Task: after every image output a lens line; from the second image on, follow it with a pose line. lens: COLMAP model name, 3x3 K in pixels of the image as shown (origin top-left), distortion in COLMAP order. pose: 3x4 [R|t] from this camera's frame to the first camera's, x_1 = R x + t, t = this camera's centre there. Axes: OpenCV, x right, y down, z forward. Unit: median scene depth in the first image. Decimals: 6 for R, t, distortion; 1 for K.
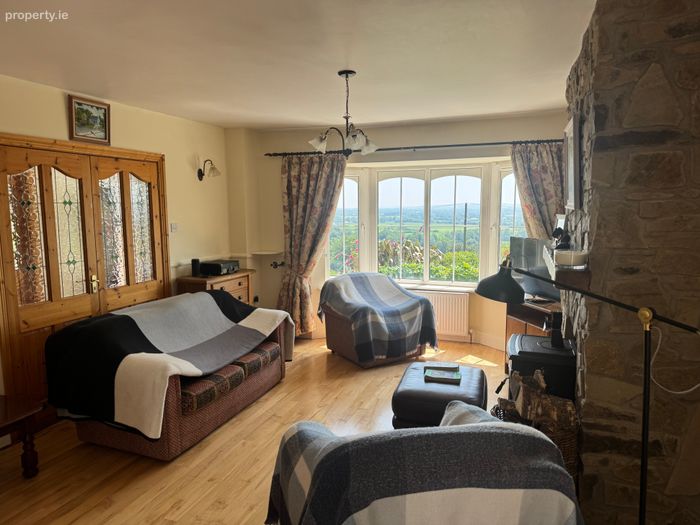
lens RADIAL K [[503.6, 0, 350.0], [0, 503.6, 262.5], [0, 0, 1]] dist [0.124798, -0.194024]
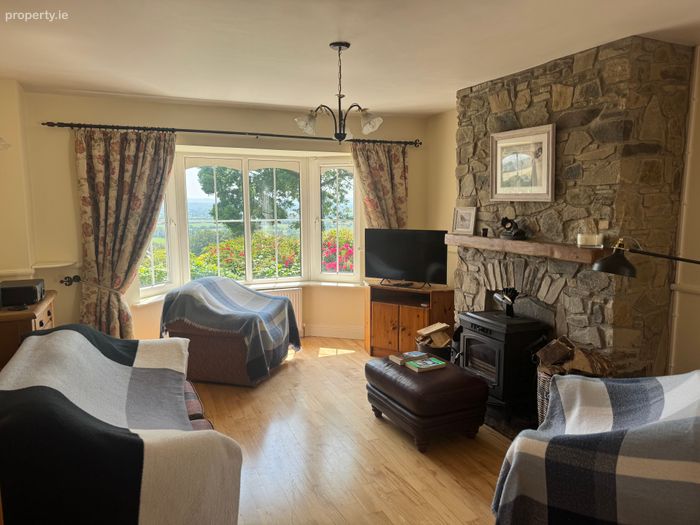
lens RADIAL K [[503.6, 0, 350.0], [0, 503.6, 262.5], [0, 0, 1]] dist [0.124798, -0.194024]
pose [[0.718995, -0.081389, 0.690233, -0.379008], [0.074748, 0.996415, 0.039630, -0.020983], [-0.690984, 0.023100, 0.722501, 0.221311]]
